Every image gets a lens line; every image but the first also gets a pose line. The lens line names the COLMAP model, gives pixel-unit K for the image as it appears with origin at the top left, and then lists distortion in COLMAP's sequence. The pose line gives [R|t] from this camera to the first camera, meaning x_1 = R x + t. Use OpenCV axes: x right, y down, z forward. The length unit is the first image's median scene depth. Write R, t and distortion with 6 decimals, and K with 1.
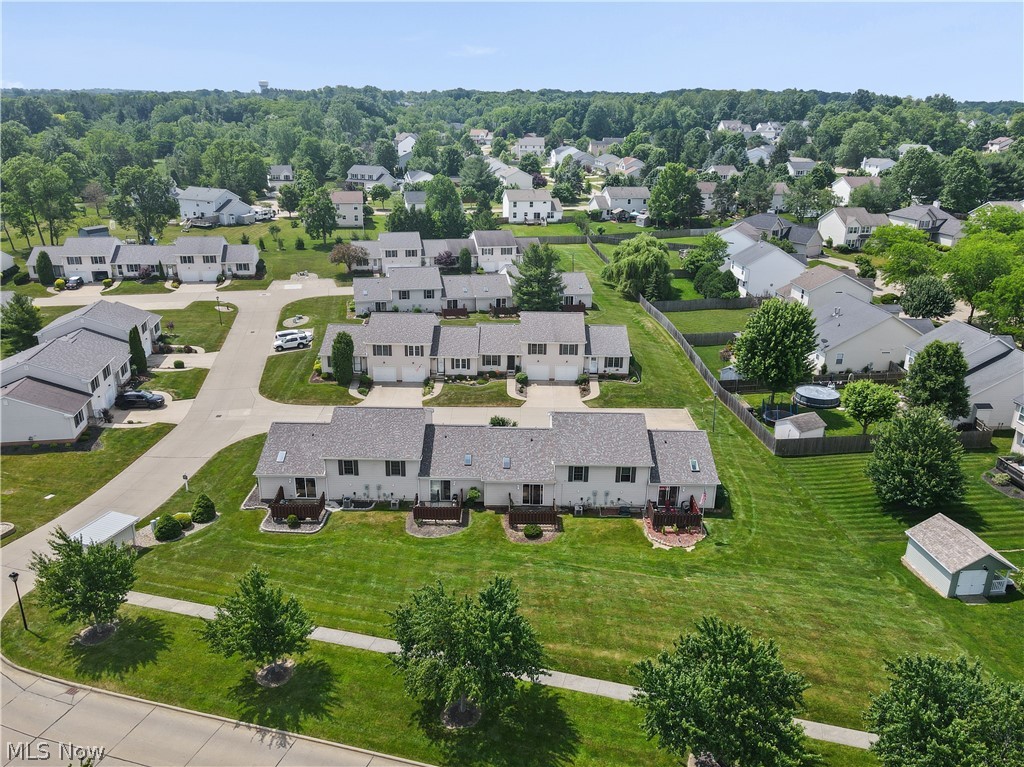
lens RADIAL K [[753.3, 0, 517.5], [0, 753.3, 463.3], [0, 0, 1]] dist [0.006380, 0.015831]
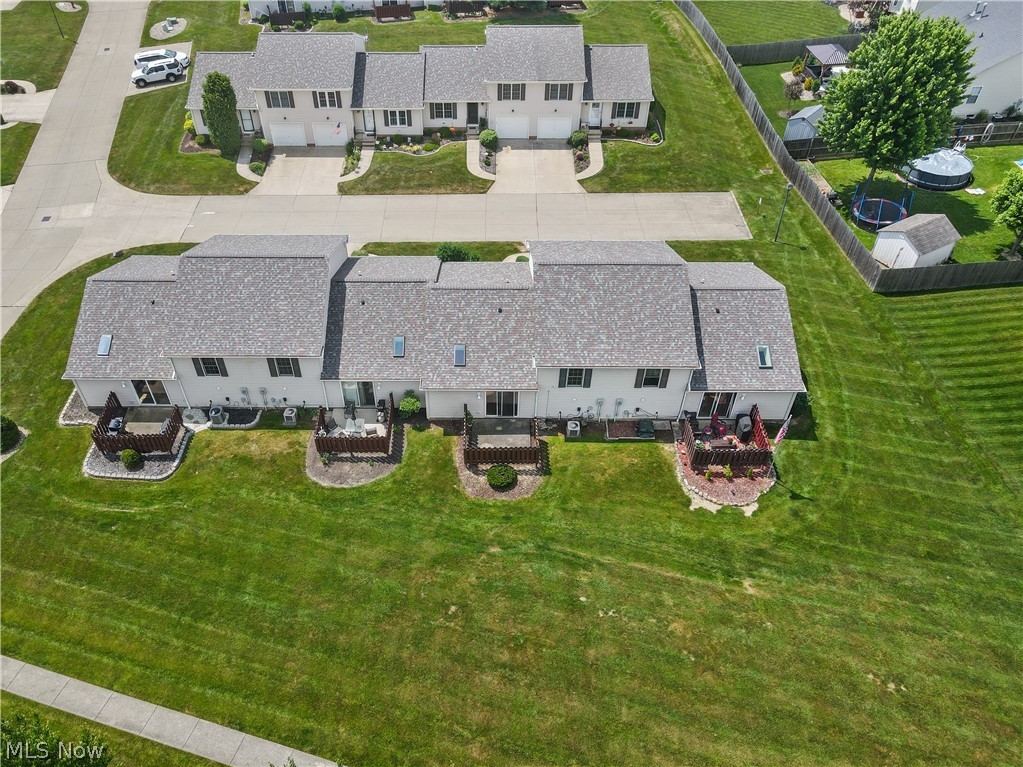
lens RADIAL K [[752.6, 0, 471.5], [0, 752.6, 430.6], [0, 0, 1]] dist [0.006380, 0.015831]
pose [[0.999538, -0.005929, -0.029819, 0.011064], [0.016352, 0.931690, 0.362887, -0.141913], [0.025631, -0.363206, 0.931356, 0.334200]]
